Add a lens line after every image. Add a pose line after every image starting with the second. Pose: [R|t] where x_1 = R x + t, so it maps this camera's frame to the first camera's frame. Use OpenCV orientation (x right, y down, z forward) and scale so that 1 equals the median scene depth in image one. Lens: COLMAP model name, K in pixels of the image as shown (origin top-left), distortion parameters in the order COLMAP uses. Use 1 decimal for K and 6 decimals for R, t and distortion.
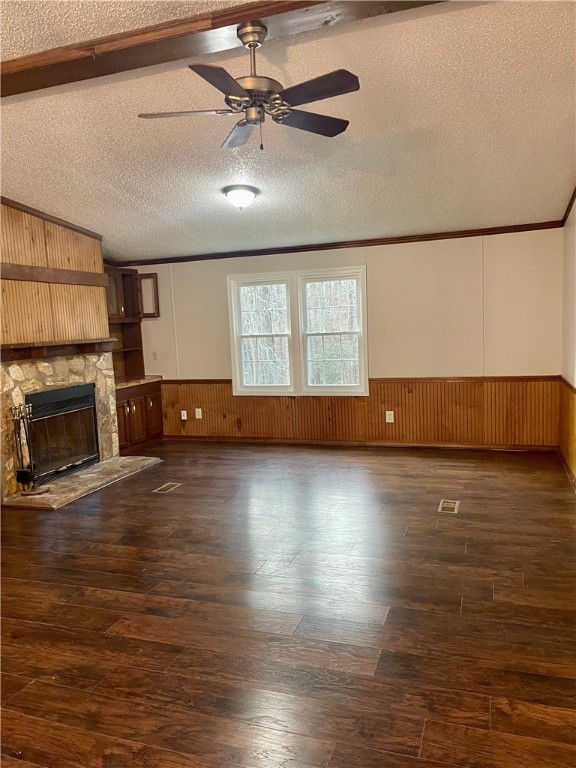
lens RADIAL K [[580.9, 0, 284.2], [0, 580.9, 389.4], [0, 0, 1]] dist [0.089598, -0.111909]
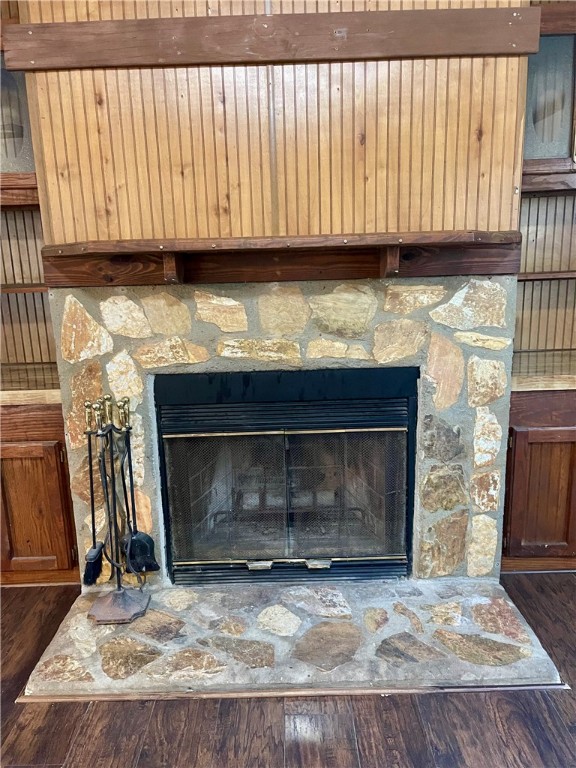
lens RADIAL K [[580.9, 0, 287.4], [0, 580.9, 381.1], [0, 0, 1]] dist [0.089598, -0.111909]
pose [[0.330105, 0.230456, -0.915380, -0.031789], [-0.092148, 0.972975, 0.211725, -0.067100], [0.939436, 0.014459, 0.342420, 0.800468]]
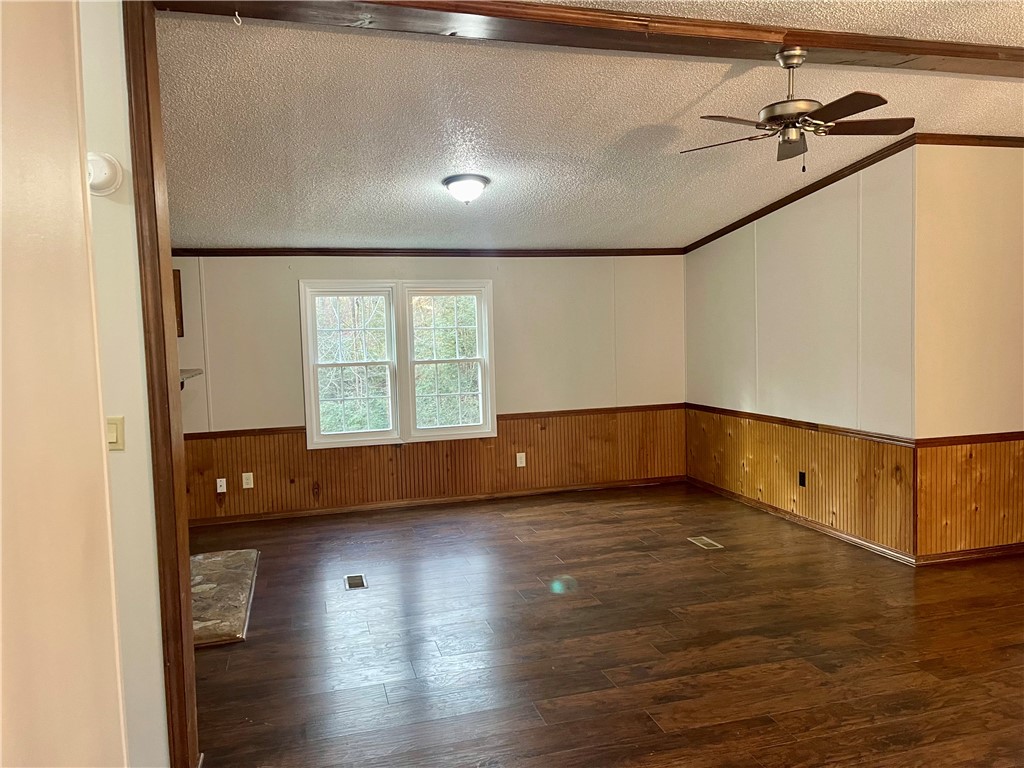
lens RADIAL K [[774.5, 0, 511.4], [0, 774.5, 381.9], [0, 0, 1]] dist [0.089598, -0.111909]
pose [[0.814157, -0.018874, 0.580338, -0.498759], [0.060230, 0.996825, -0.052078, -0.007816], [-0.577513, 0.077353, 0.812709, 0.101630]]
